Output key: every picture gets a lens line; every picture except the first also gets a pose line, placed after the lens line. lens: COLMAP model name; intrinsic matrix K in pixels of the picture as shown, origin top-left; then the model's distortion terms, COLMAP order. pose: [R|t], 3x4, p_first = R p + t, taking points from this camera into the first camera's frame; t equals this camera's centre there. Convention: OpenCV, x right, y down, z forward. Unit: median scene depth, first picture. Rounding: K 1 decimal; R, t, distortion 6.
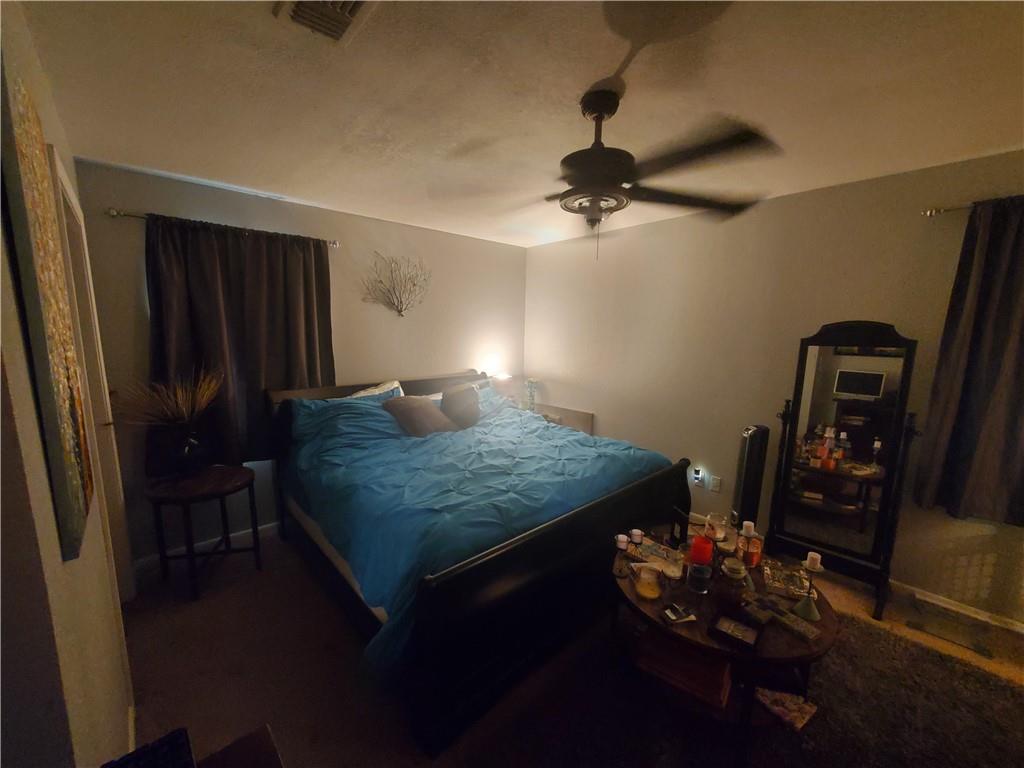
lens RADIAL K [[406.2, 0, 508.9], [0, 406.2, 388.5], [0, 0, 1]] dist [-0.001692, -0.001146]
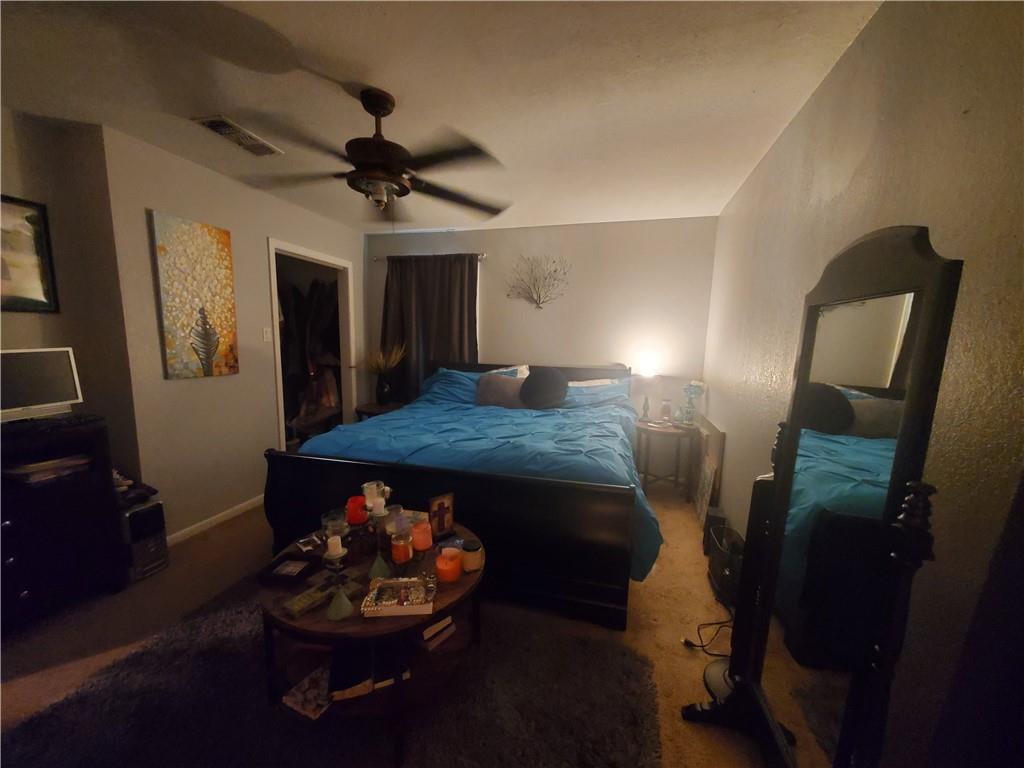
lens RADIAL K [[406.2, 0, 509.5], [0, 406.2, 391.8], [0, 0, 1]] dist [-0.001692, -0.001146]
pose [[0.545244, 0.112579, -0.830684, 0.668765], [-0.130624, 0.990247, 0.048465, 0.006840], [0.828038, 0.082083, 0.554631, 0.335495]]
